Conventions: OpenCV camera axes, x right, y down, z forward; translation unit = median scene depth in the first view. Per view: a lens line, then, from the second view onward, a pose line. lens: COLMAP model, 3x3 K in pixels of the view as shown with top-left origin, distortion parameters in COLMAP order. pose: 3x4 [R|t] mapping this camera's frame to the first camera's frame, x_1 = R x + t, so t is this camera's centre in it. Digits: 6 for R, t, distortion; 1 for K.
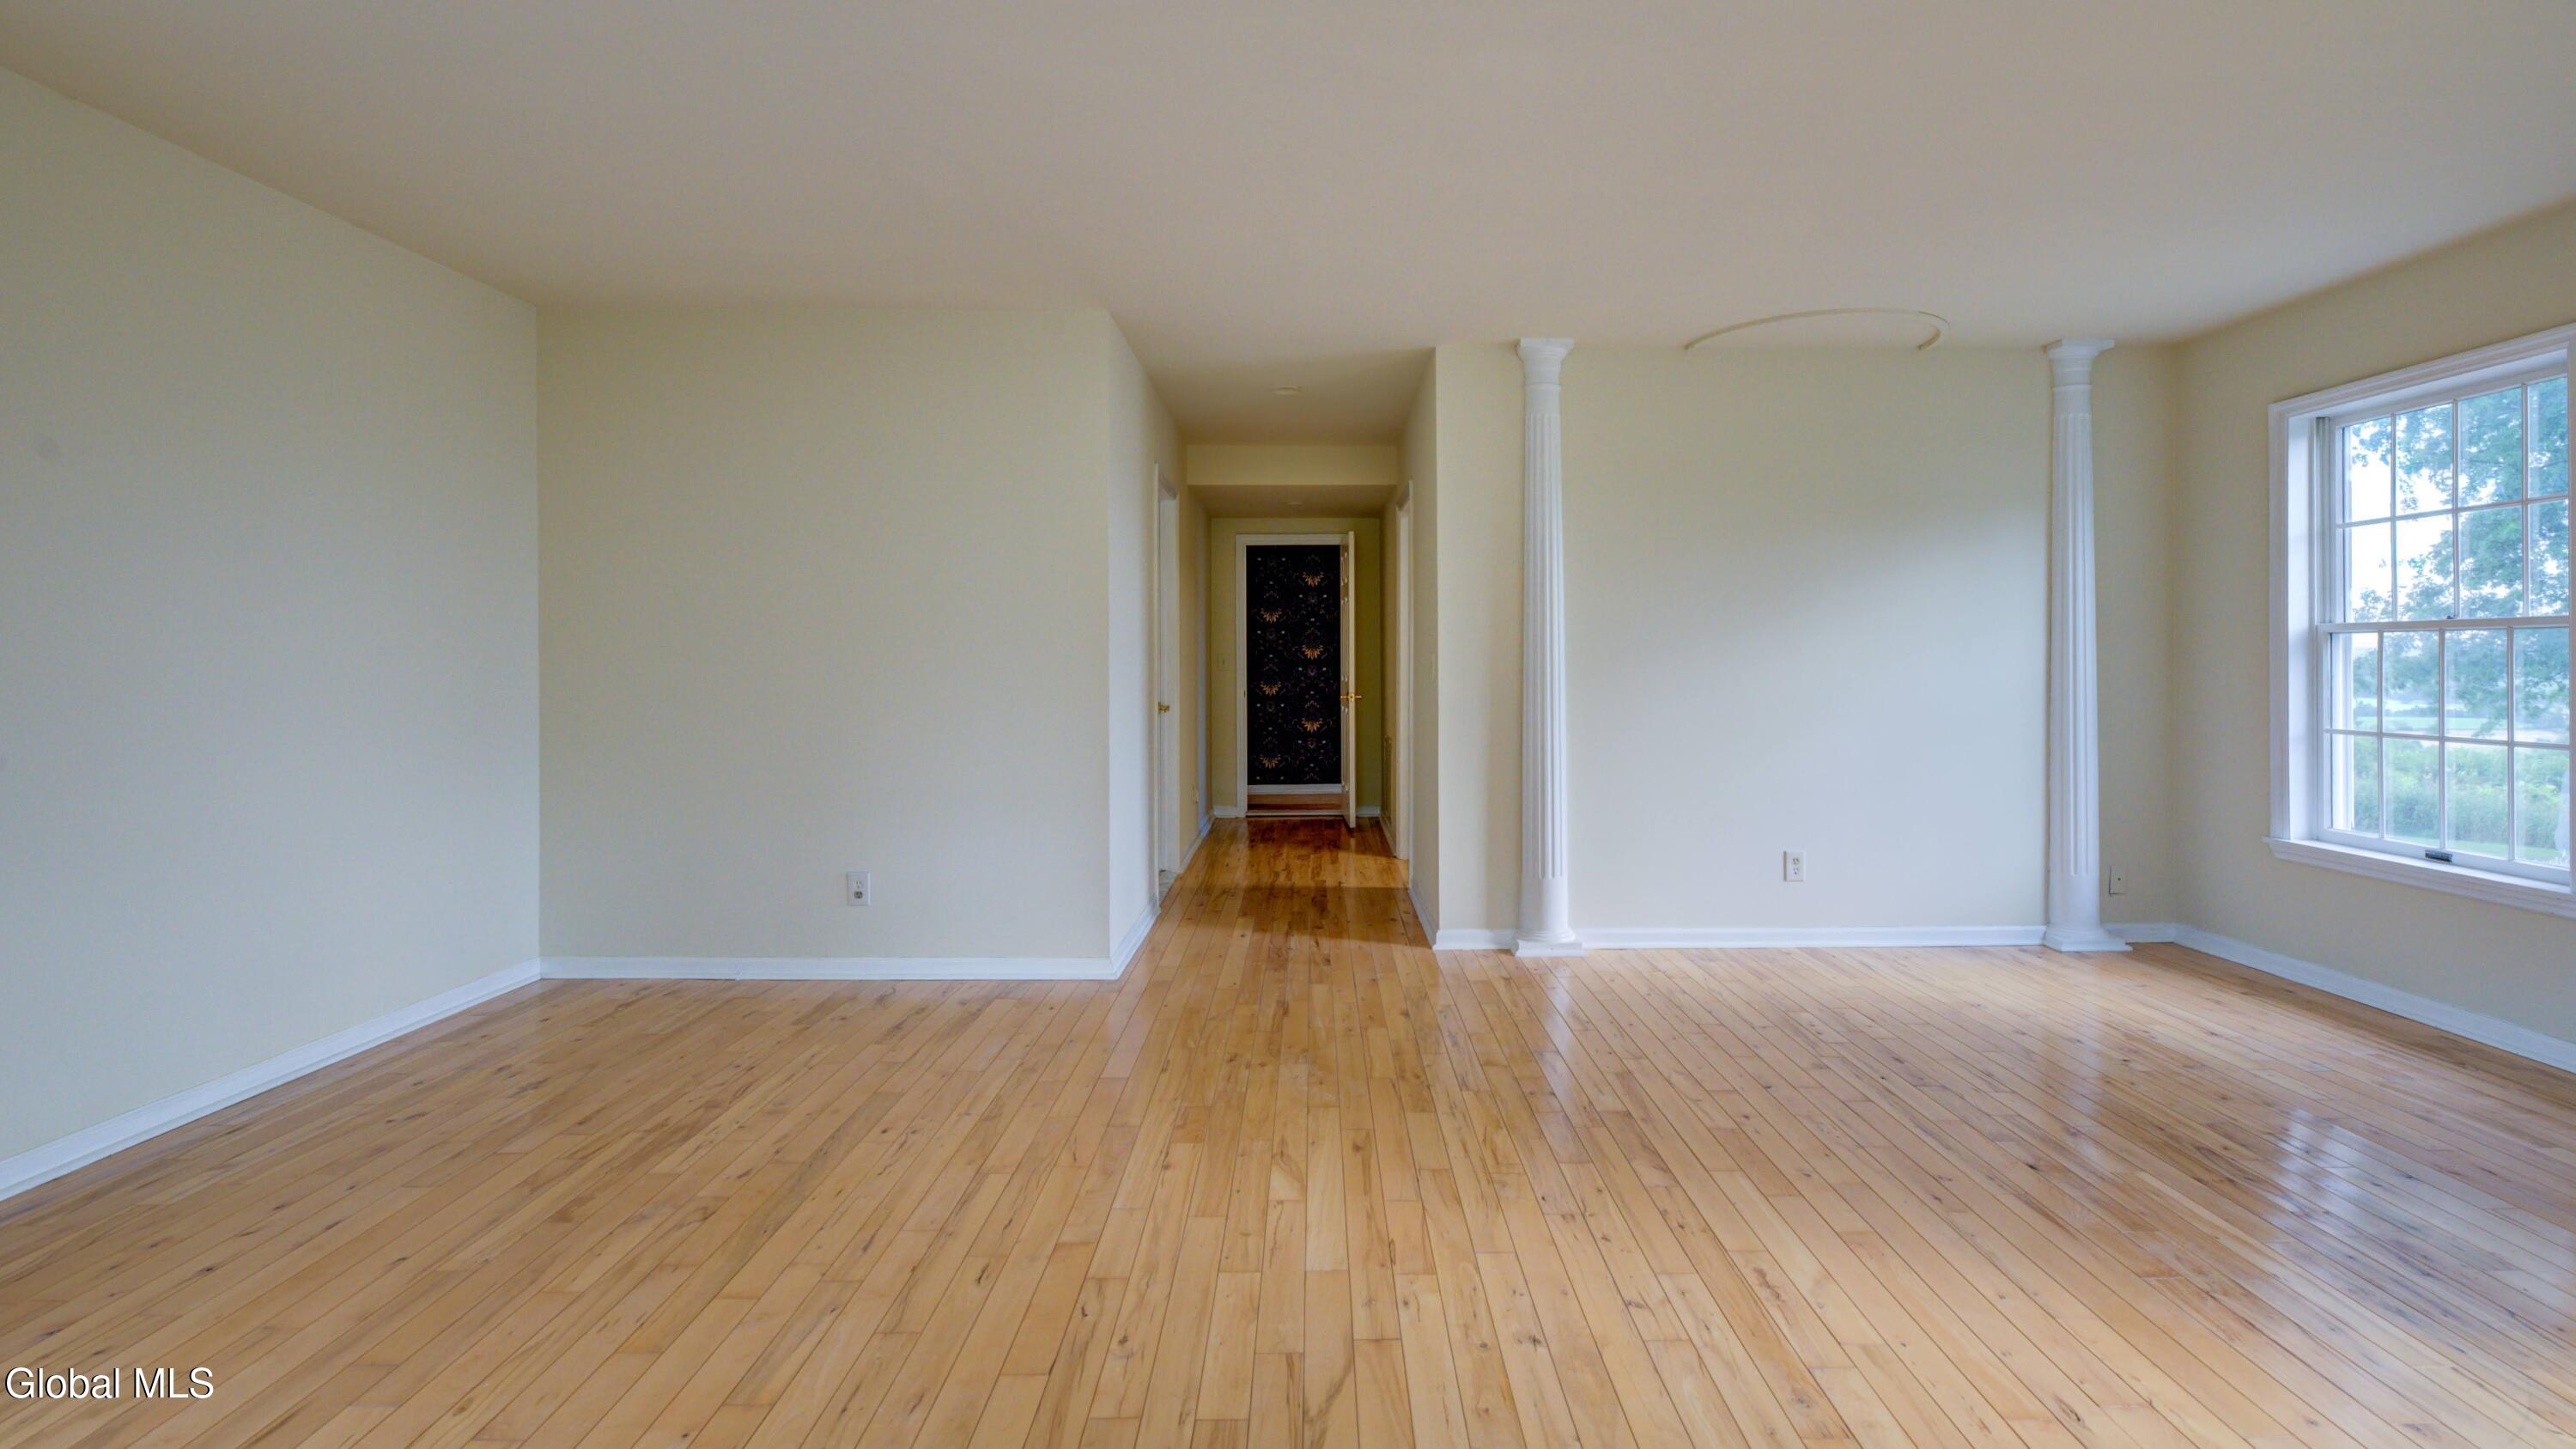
lens RADIAL K [[1129.8, 0, 1257.3], [0, 1129.8, 666.5], [0, 0, 1]] dist [-0.002282, -0.001352]
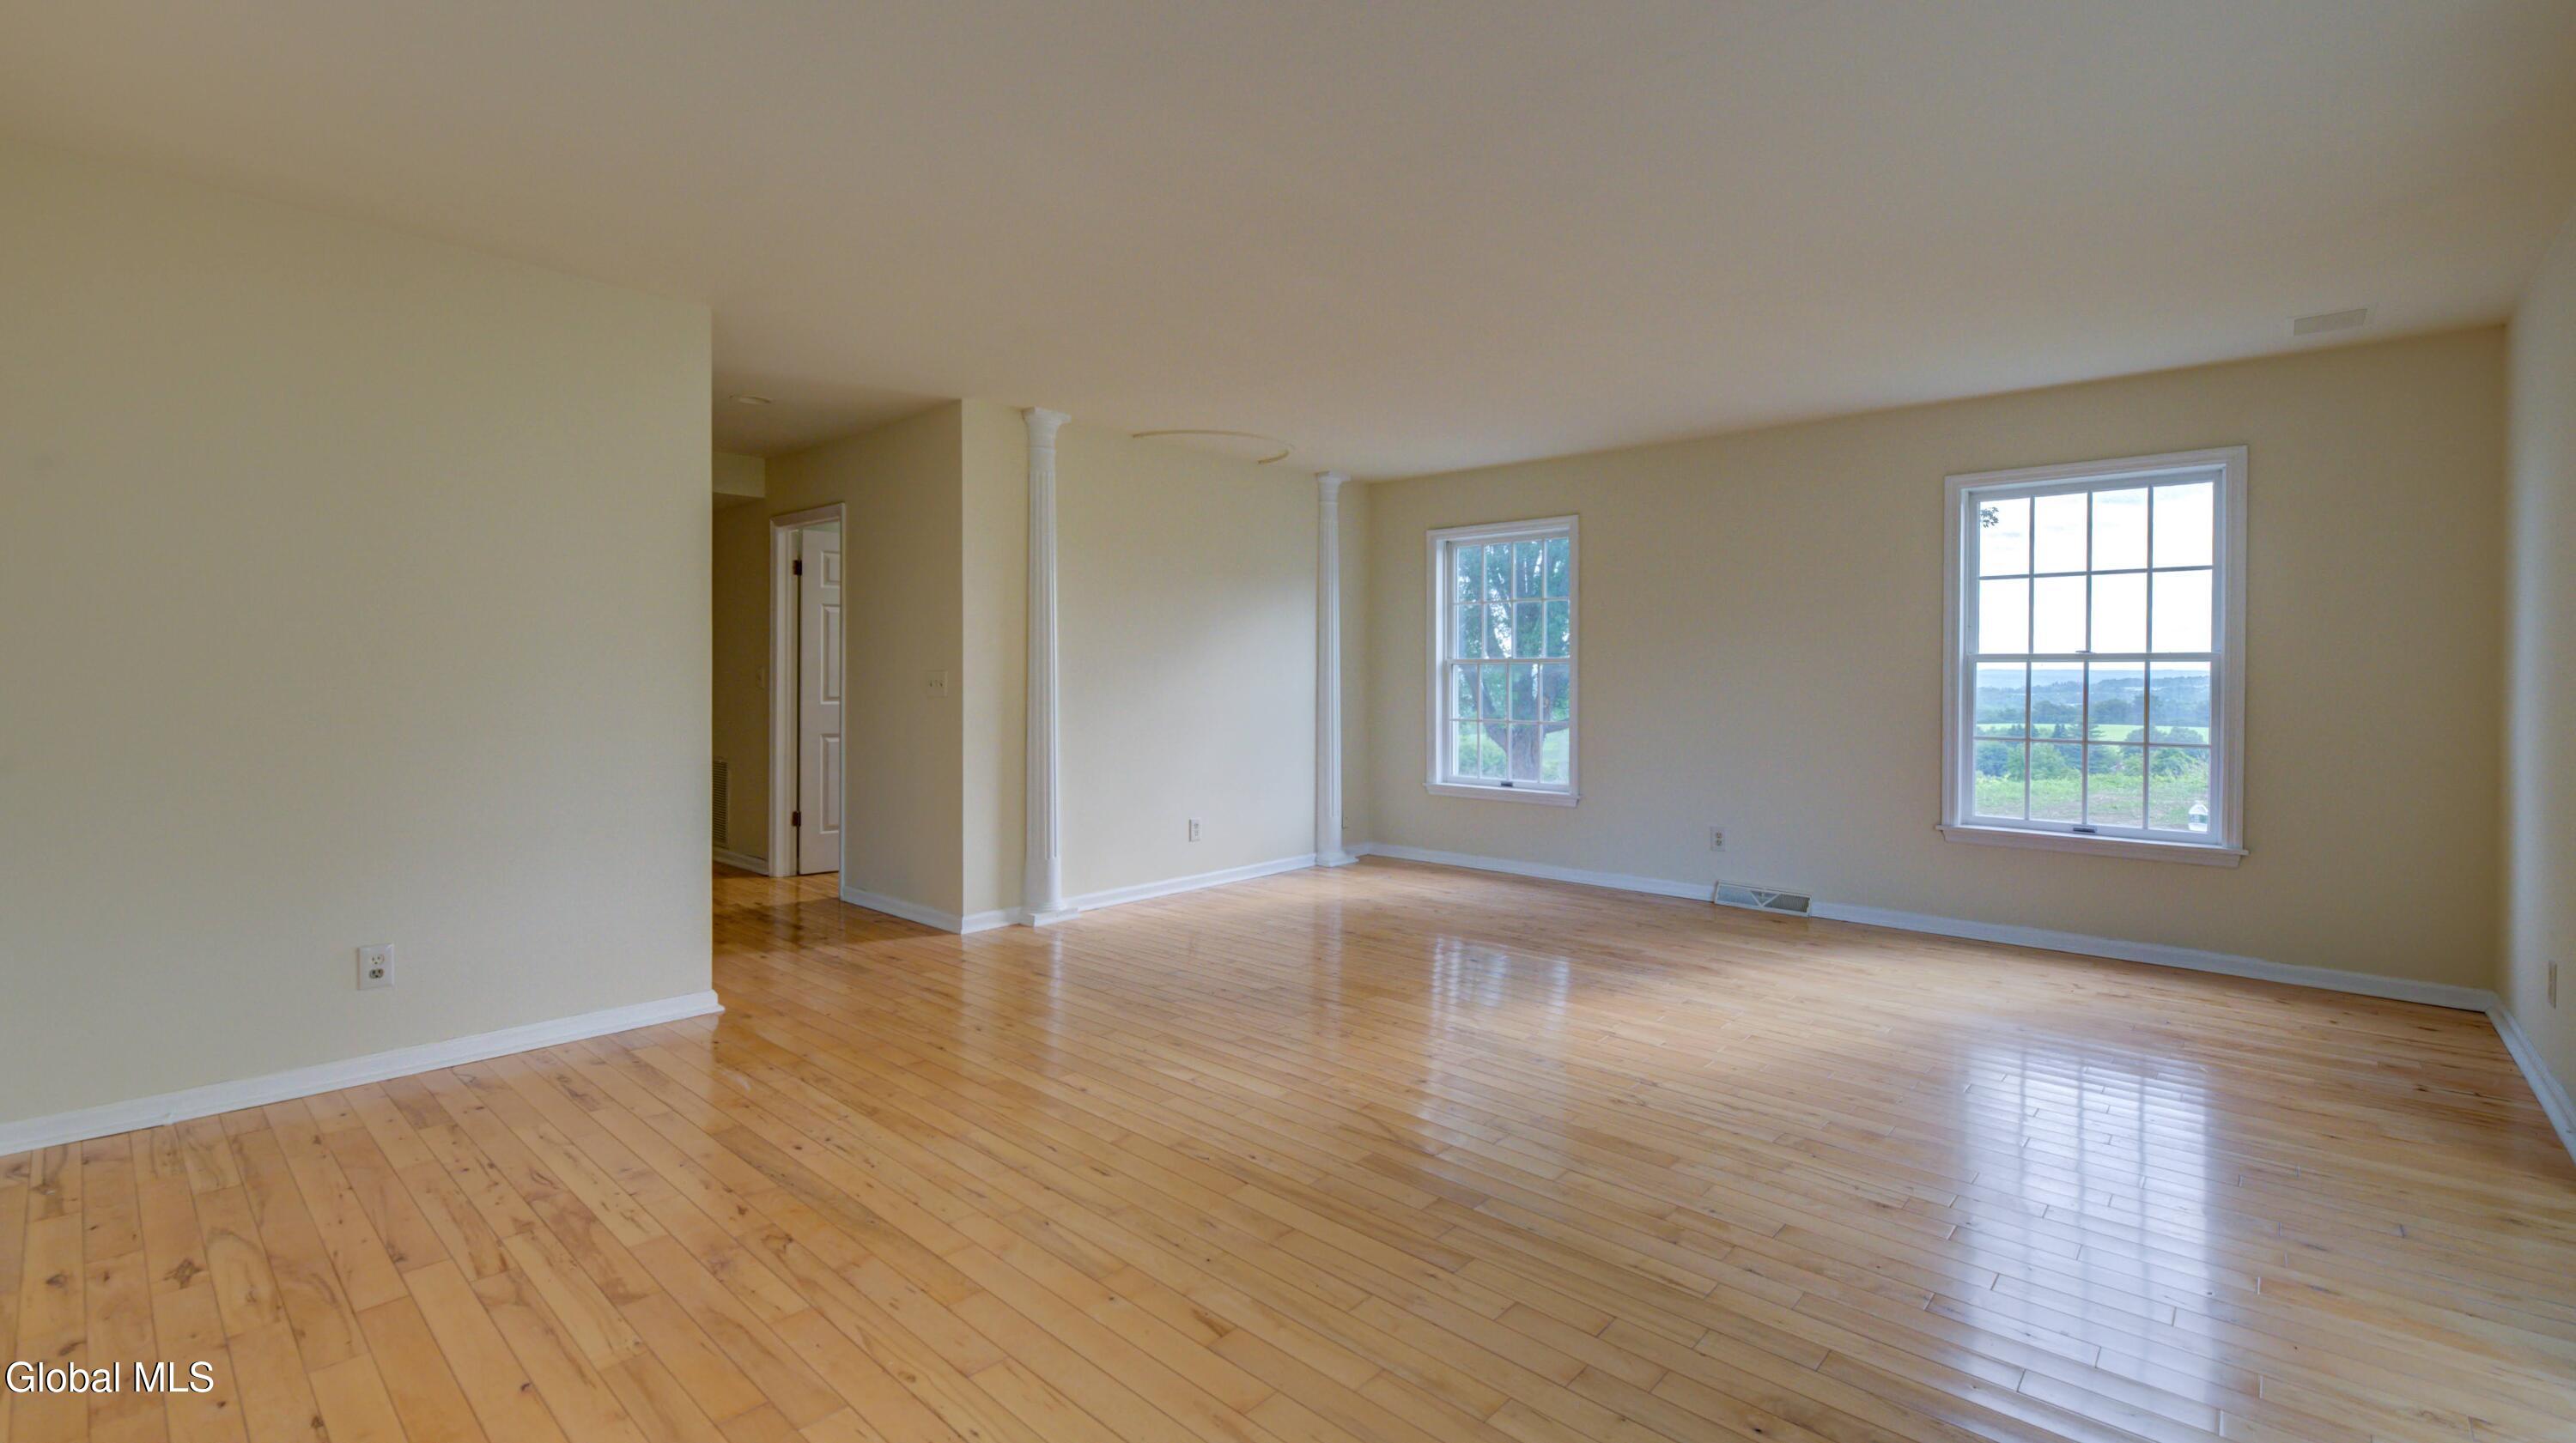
lens RADIAL K [[1129.5, 0, 1282.3], [0, 1129.5, 695.5], [0, 0, 1]] dist [-0.002282, -0.001352]
pose [[0.671476, -0.007512, 0.740989, -0.528446], [-0.000441, 0.999944, 0.010537, 0.000166], [-0.741027, -0.007402, 0.671435, 0.009728]]
